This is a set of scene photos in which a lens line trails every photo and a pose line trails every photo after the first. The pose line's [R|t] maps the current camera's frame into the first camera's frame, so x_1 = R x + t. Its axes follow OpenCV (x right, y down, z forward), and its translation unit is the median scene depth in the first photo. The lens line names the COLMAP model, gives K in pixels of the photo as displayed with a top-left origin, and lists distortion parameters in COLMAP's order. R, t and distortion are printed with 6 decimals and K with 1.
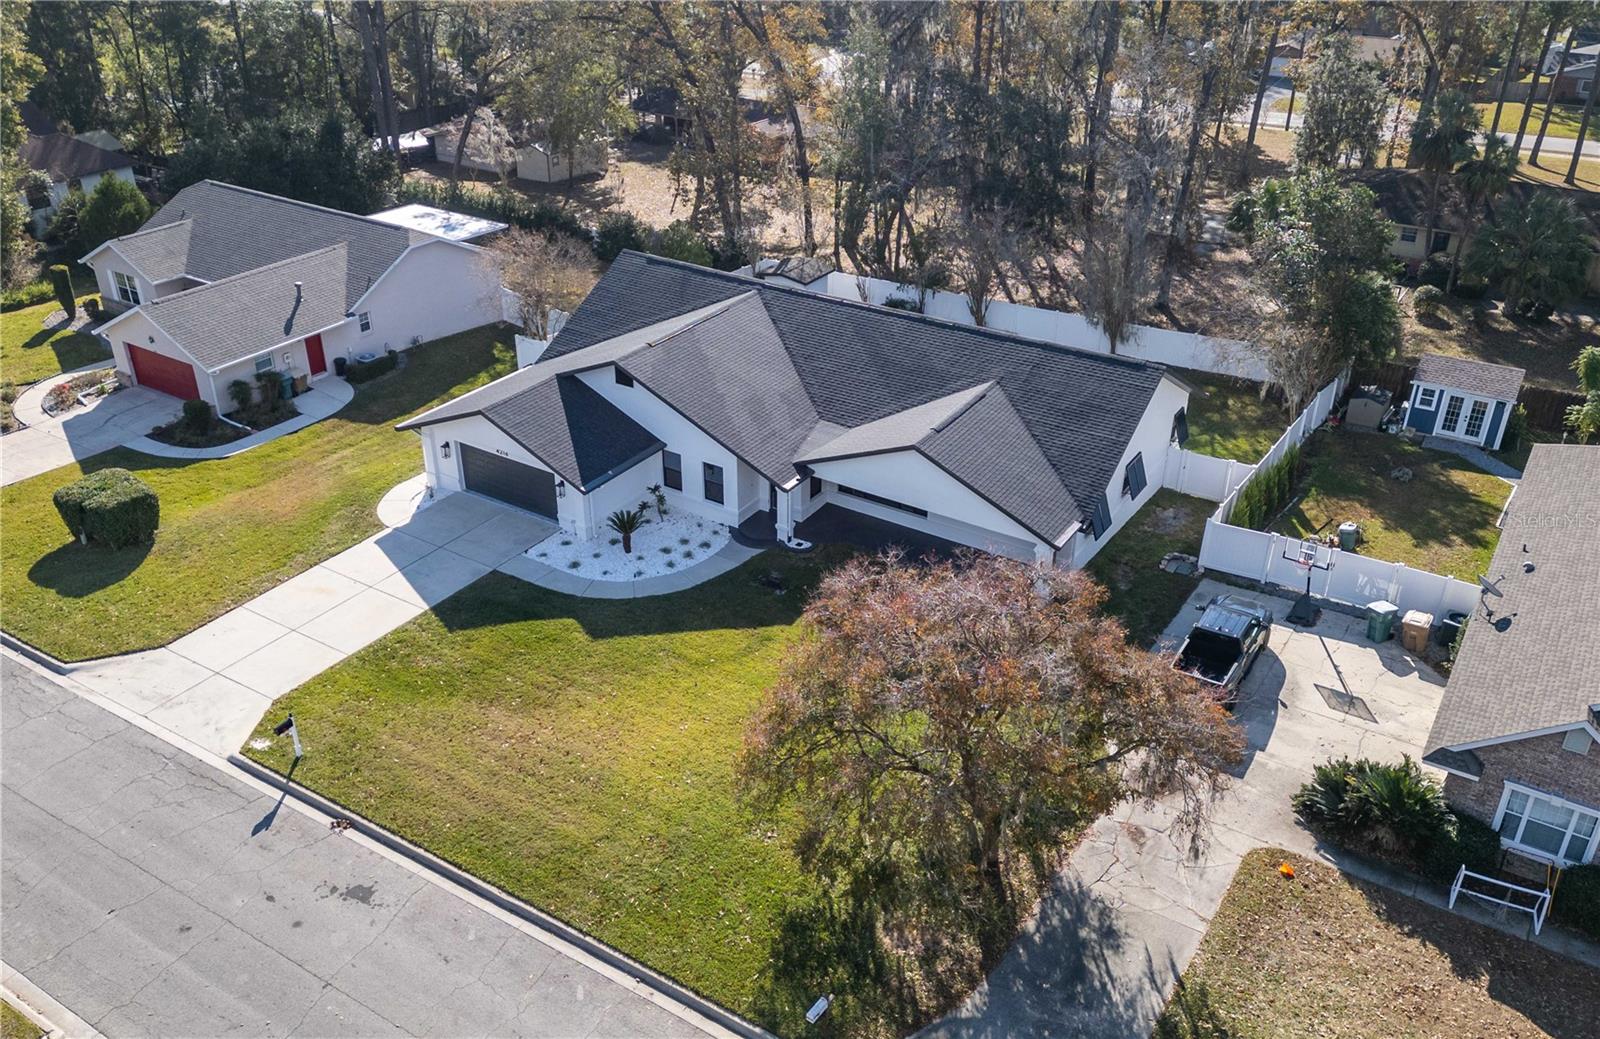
lens RADIAL K [[1292.3, 0, 792.2], [0, 1292.3, 521.5], [0, 0, 1]] dist [0.076124, -0.089401]
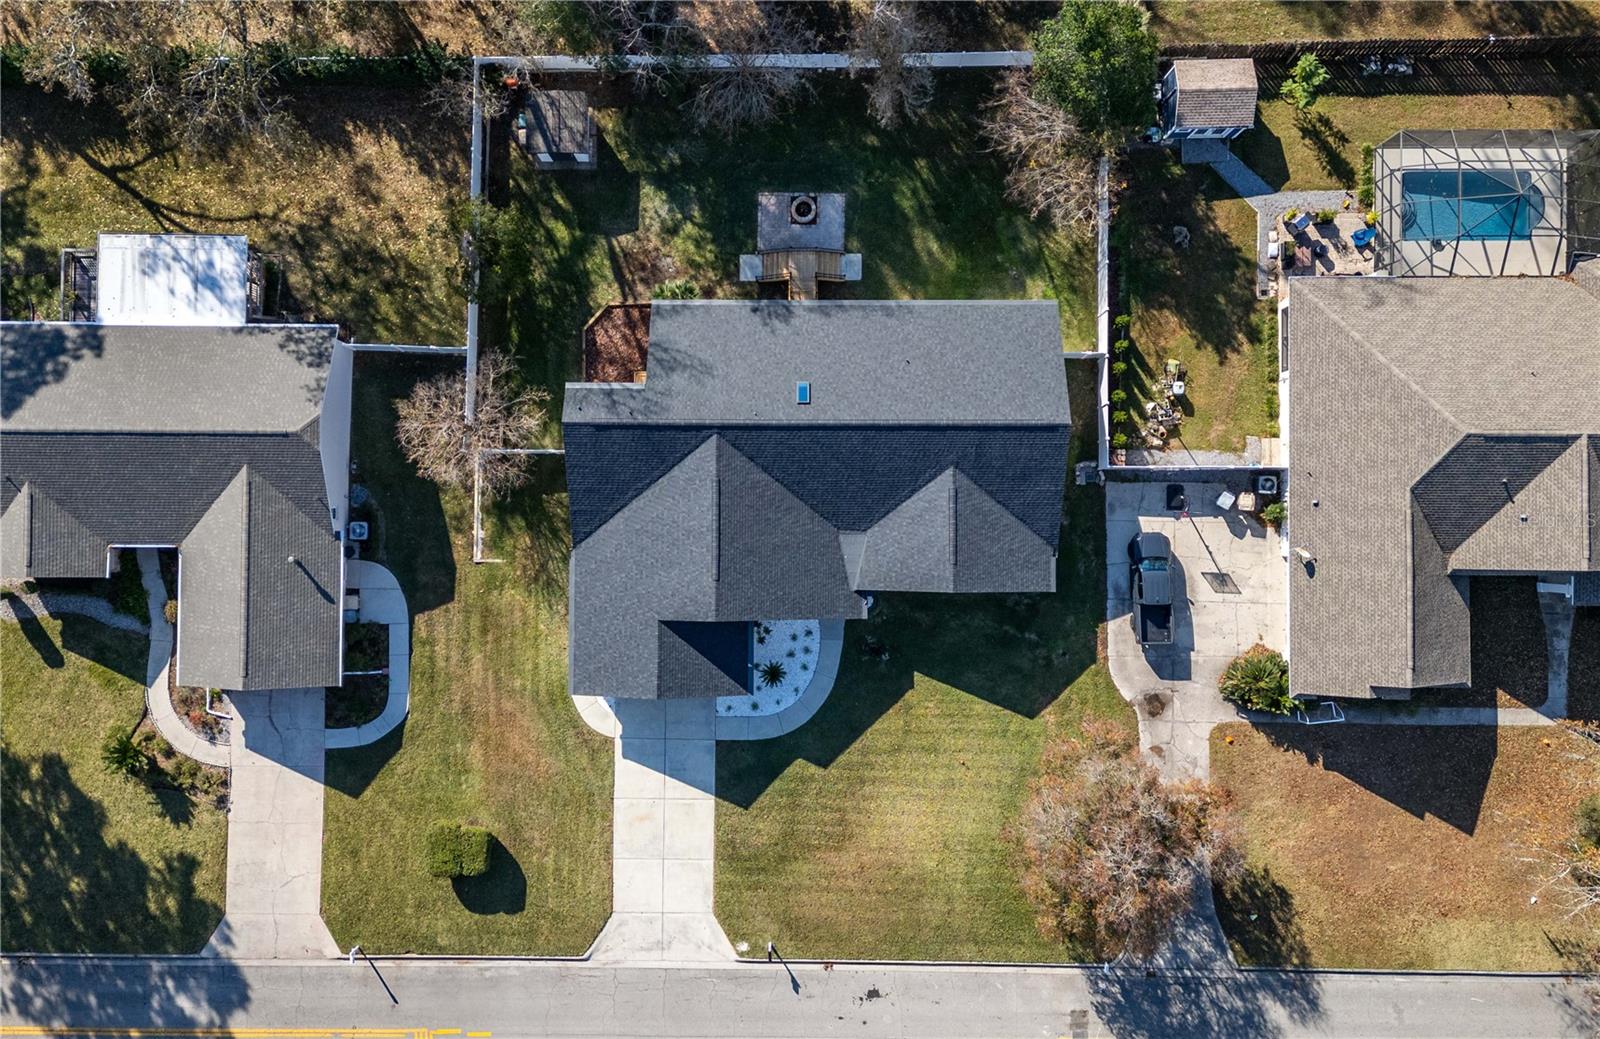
lens RADIAL K [[1292.3, 0, 771.4], [0, 1292.3, 518.0], [0, 0, 1]] dist [0.076124, -0.089401]
pose [[0.840713, -0.541416, -0.008407, -0.020265], [0.283485, 0.426862, 0.858734, -1.350406], [-0.461343, -0.724333, 0.512352, 0.379723]]
